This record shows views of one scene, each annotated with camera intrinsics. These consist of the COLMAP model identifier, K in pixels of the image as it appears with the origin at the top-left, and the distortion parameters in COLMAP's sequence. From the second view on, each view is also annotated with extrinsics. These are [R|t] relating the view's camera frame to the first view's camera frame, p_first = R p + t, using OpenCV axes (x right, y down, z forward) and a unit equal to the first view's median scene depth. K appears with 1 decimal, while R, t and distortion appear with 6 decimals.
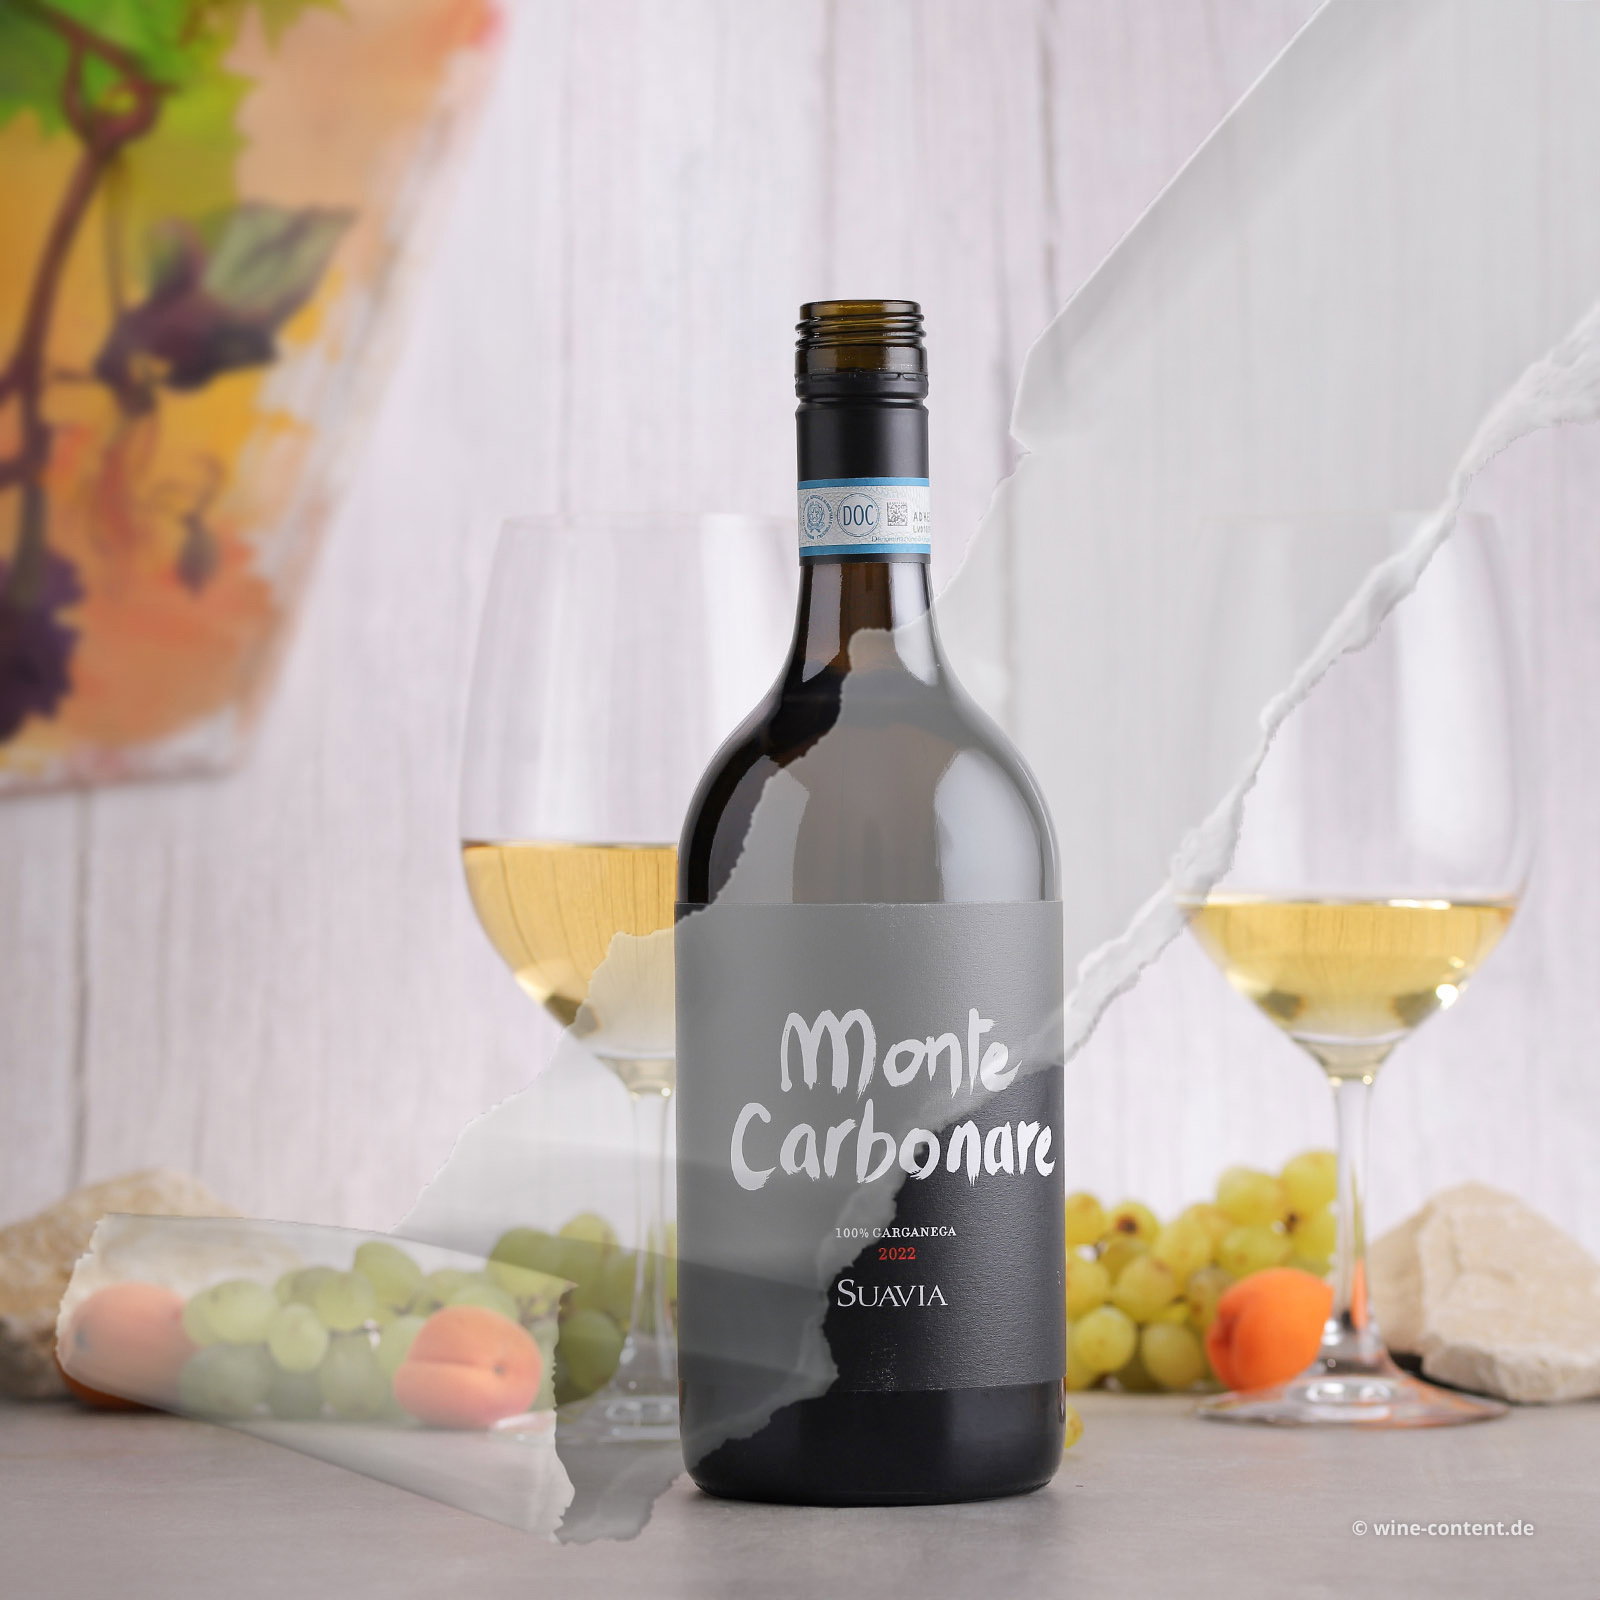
lens RADIAL K [[6257.6, 0, 800.2], [0, 6257.6, 799.6], [0, 0, 1]] dist [-0.192979, 0.000000]
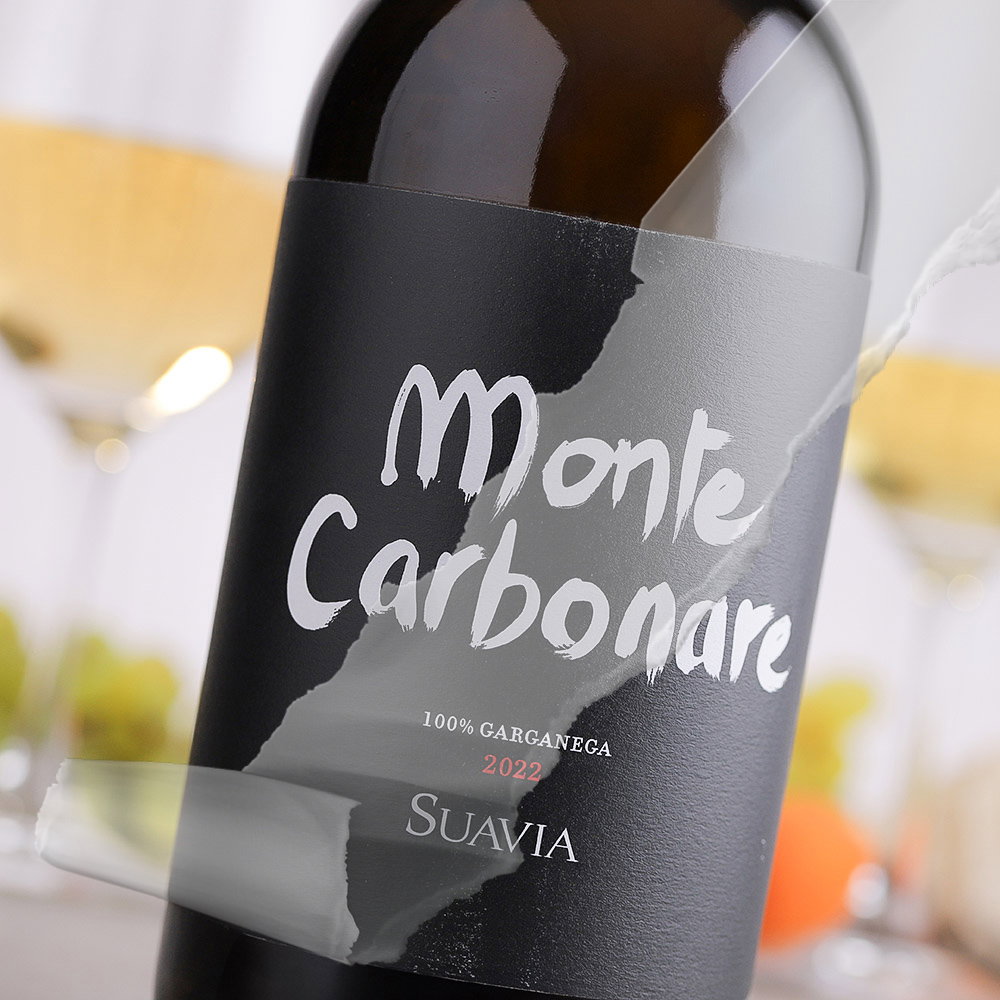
lens RADIAL K [[3911.0, 0, 500.0], [0, 3911.0, 500.1], [0, 0, 1]] dist [-0.192979, 0.000000]
pose [[0.982049, 0.176339, -0.066969, 0.035913], [-0.175853, 0.984329, 0.013134, 0.040963], [0.068236, -0.001122, 0.997669, 0.605214]]
